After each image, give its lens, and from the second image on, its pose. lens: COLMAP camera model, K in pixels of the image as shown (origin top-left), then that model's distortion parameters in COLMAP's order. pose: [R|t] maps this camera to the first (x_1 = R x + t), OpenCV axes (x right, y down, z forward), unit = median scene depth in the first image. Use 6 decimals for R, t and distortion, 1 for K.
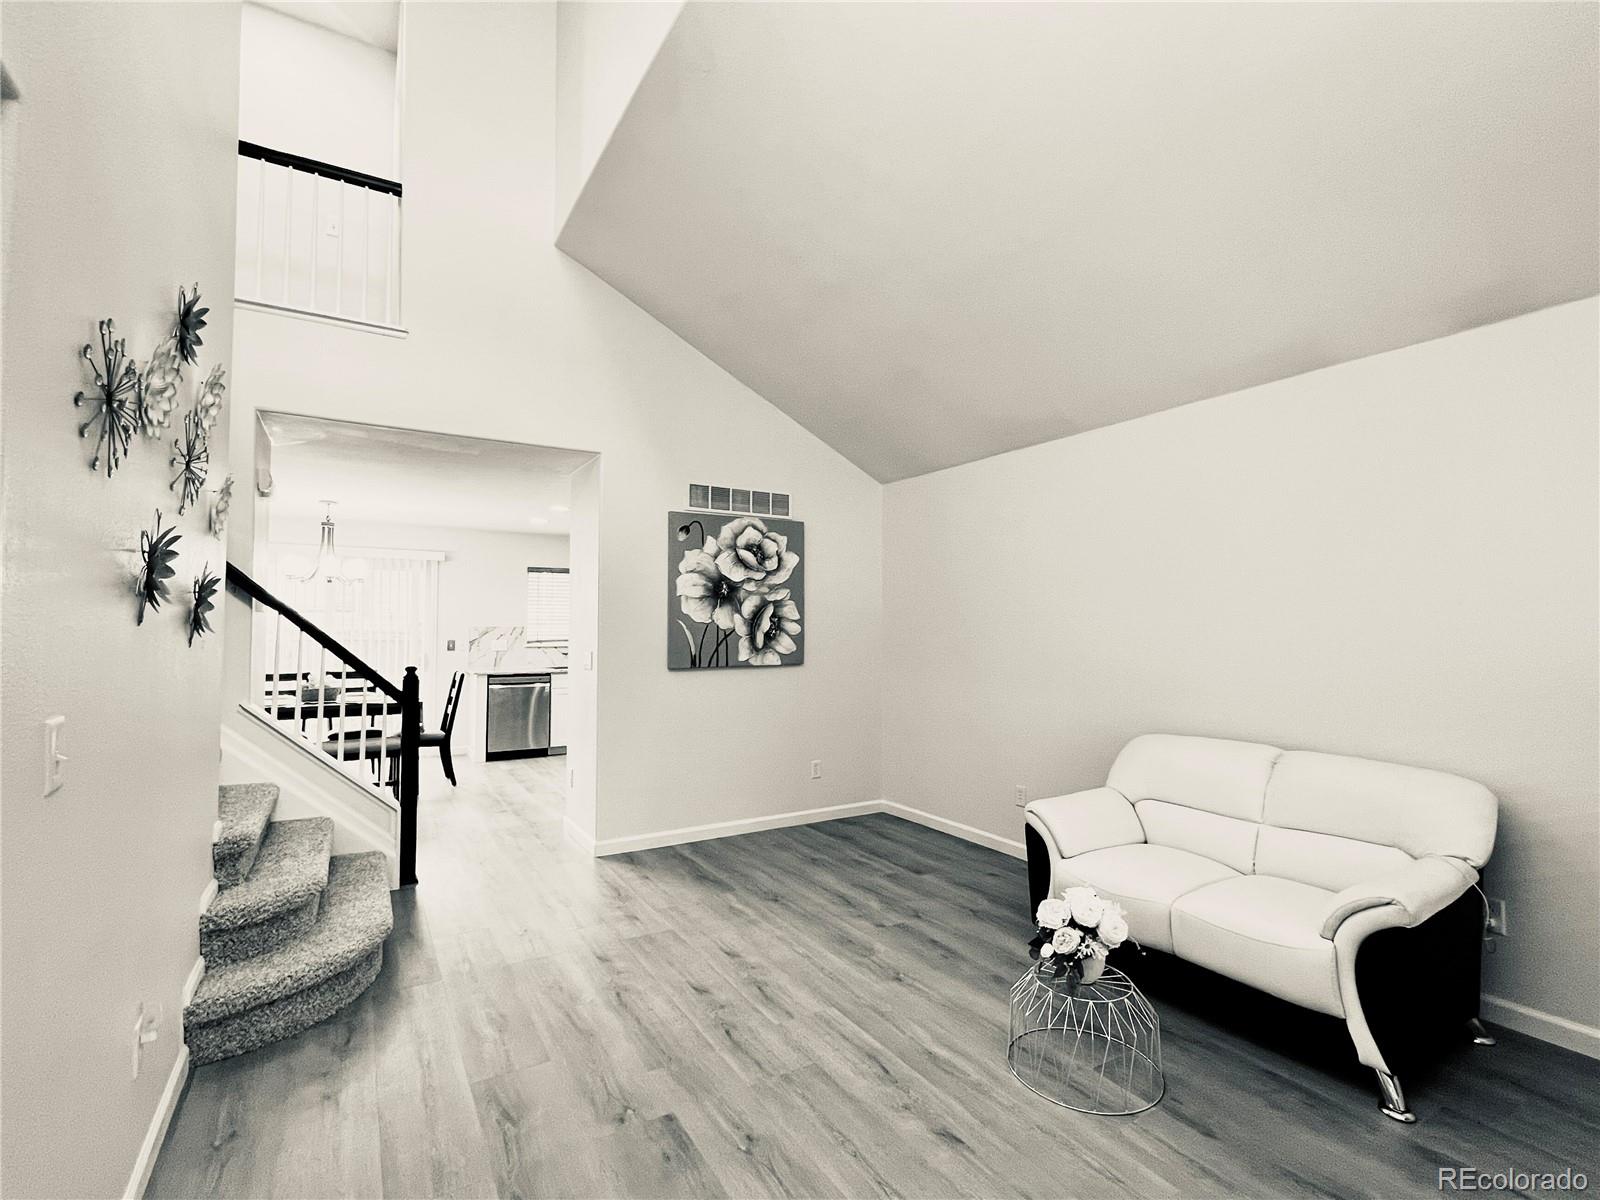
lens RADIAL K [[743.3, 0, 798.2], [0, 743.3, 600.1], [0, 0, 1]] dist [0.002484, 0.000199]
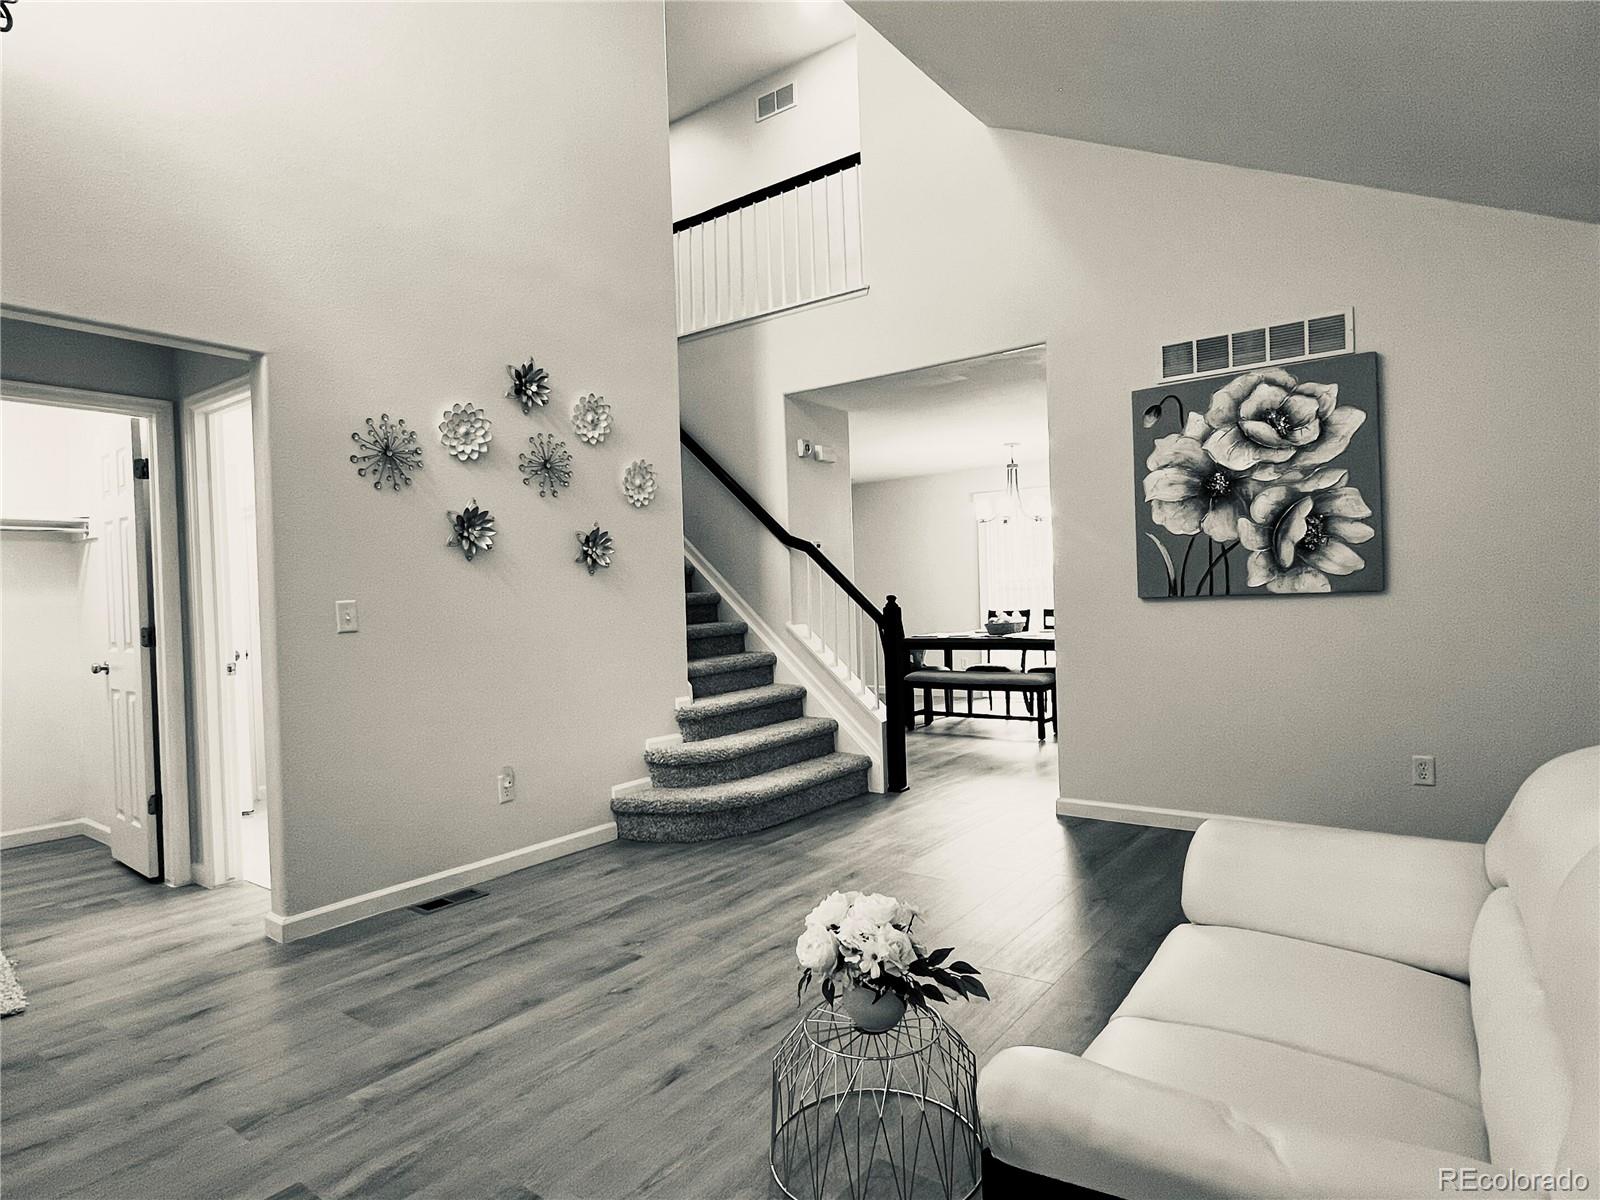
lens RADIAL K [[896.9, 0, 799.1], [0, 896.9, 602.8], [0, 0, 1]] dist [0.001058, -0.000283]
pose [[0.373216, -0.004367, -0.927734, 0.531061], [0.068937, 0.997355, 0.023038, 0.049568], [0.925180, -0.072553, 0.372529, 0.316778]]
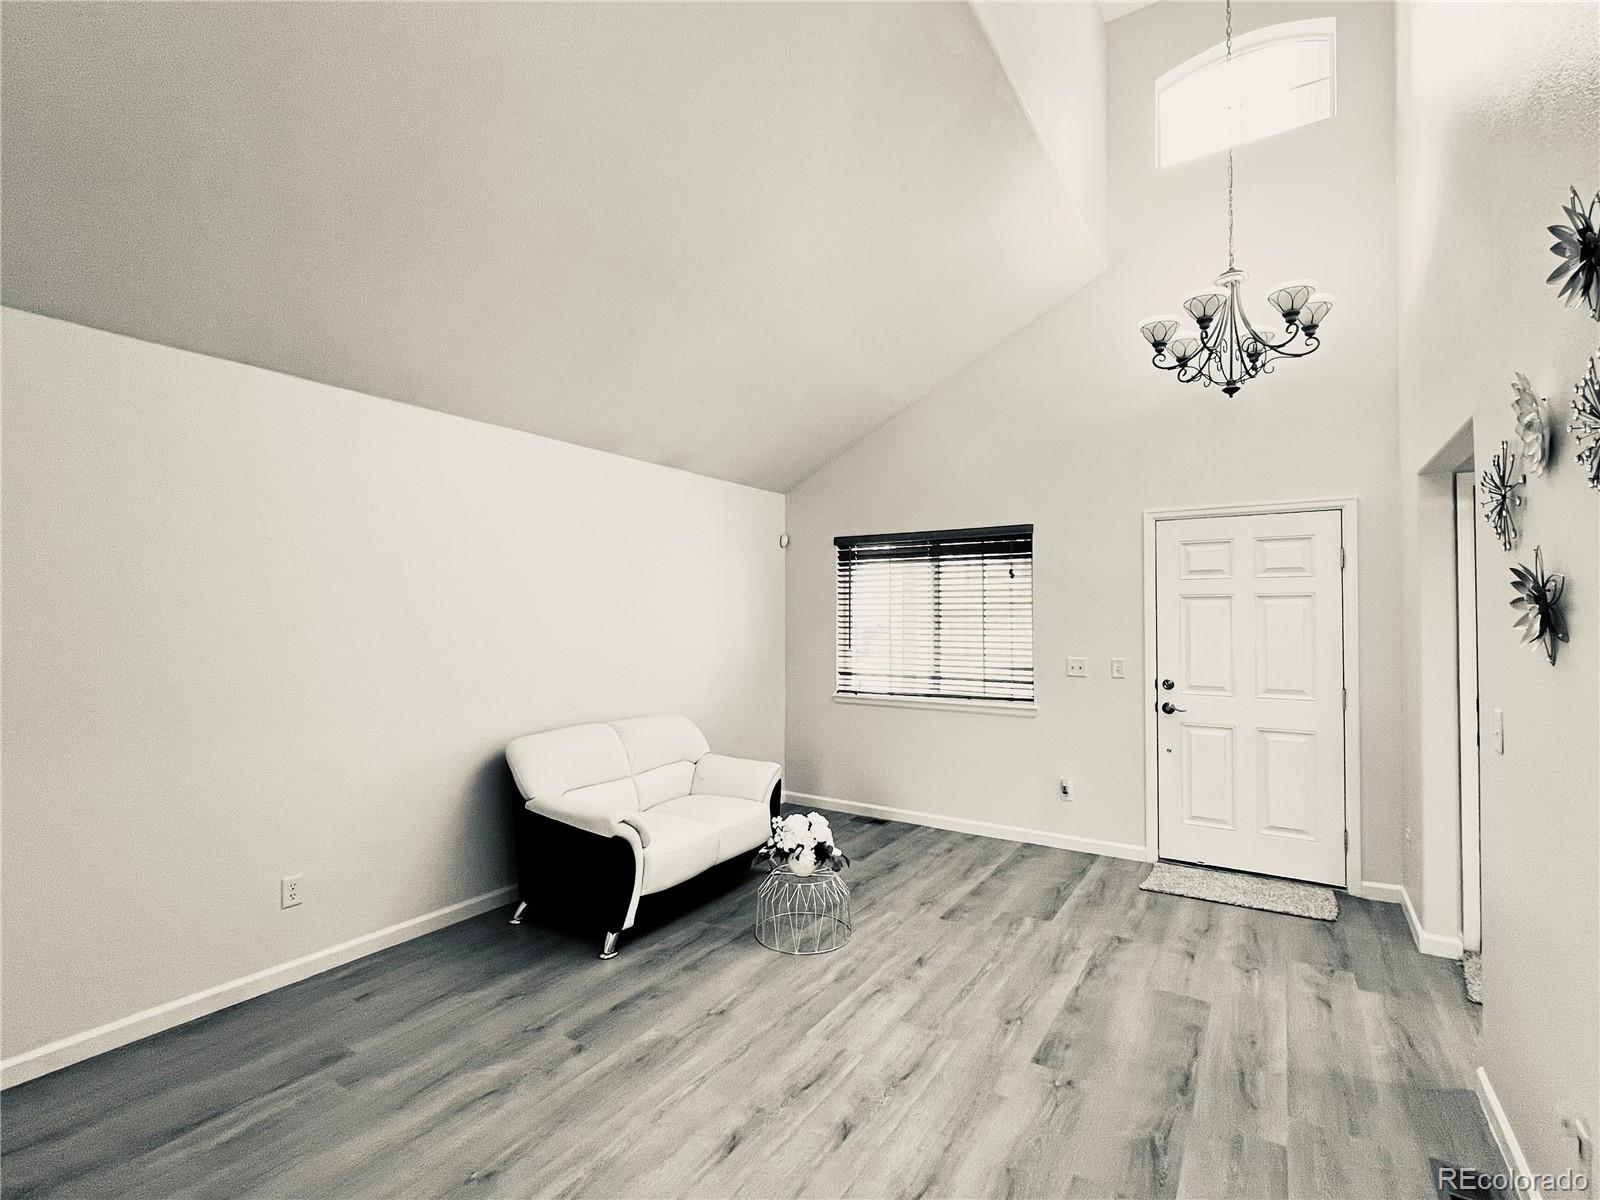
lens RADIAL K [[743.3, 0, 801.1], [0, 743.3, 603.7], [0, 0, 1]] dist [0.002484, 0.000199]
pose [[-0.438906, 0.014956, 0.898408, -0.460861], [-0.037338, 0.998694, -0.034866, 0.009140], [-0.897757, -0.048847, -0.437775, 0.803672]]
